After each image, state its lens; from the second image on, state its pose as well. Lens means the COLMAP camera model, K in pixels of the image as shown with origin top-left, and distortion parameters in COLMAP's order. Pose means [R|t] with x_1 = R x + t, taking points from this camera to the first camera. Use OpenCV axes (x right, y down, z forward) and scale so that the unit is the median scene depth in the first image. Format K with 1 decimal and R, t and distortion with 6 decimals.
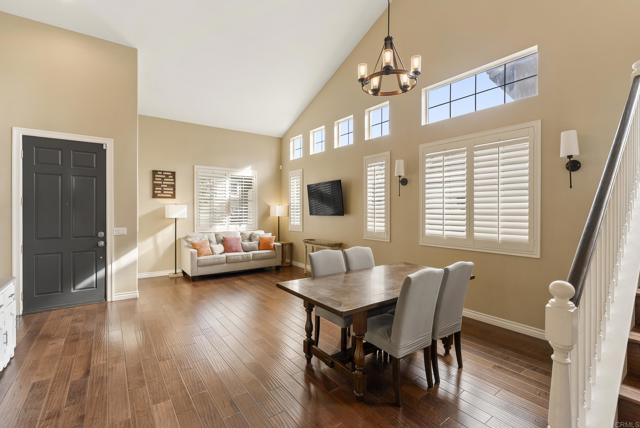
lens RADIAL K [[294.9, 0, 319.6], [0, 294.9, 212.3], [0, 0, 1]] dist [-0.014519, 0.003771]
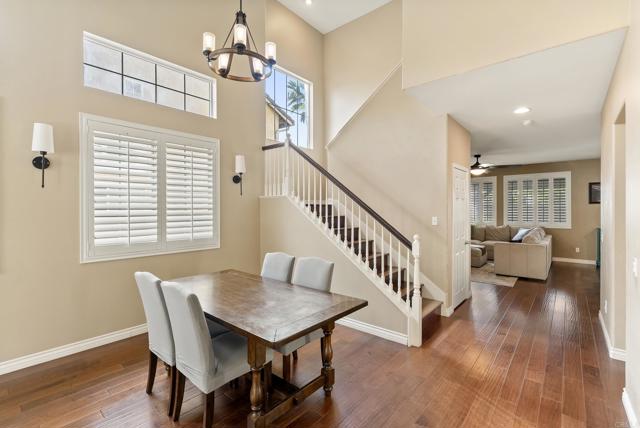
lens RADIAL K [[294.9, 0, 320.7], [0, 294.9, 211.3], [0, 0, 1]] dist [-0.014519, 0.003771]
pose [[-0.231680, -0.004538, 0.972781, -0.303010], [0.011093, 0.999912, 0.007306, -0.004432], [-0.972729, 0.012484, -0.231609, 0.443509]]
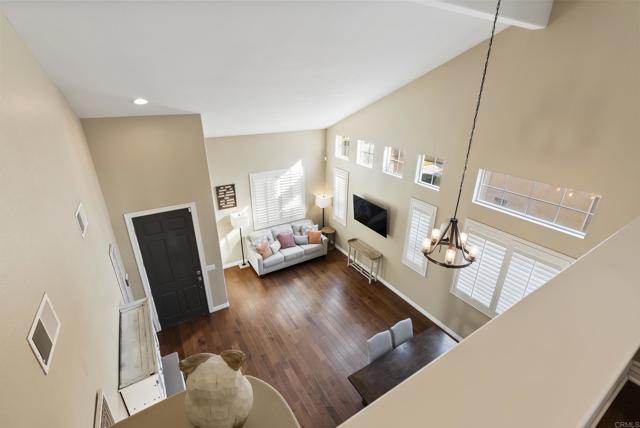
lens RADIAL K [[294.9, 0, 315.9], [0, 294.9, 214.6], [0, 0, 1]] dist [-0.014519, 0.003771]
pose [[0.995965, 0.036120, -0.082153, -0.091416], [-0.000756, 0.918773, 0.394784, -0.477197], [0.089739, -0.393129, 0.915093, -0.032779]]
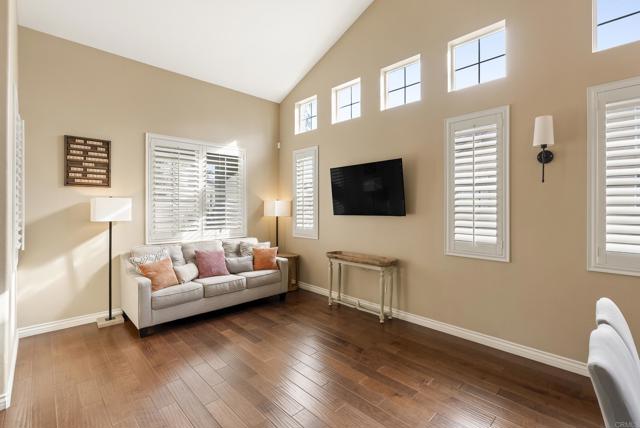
lens RADIAL K [[294.9, 0, 321.7], [0, 294.9, 207.7], [0, 0, 1]] dist [-0.014519, 0.003771]
pose [[0.989918, -0.000306, 0.141643, -0.162939], [0.001194, 0.999980, -0.006184, -0.002748], [-0.141639, 0.006291, 0.989898, 0.376165]]
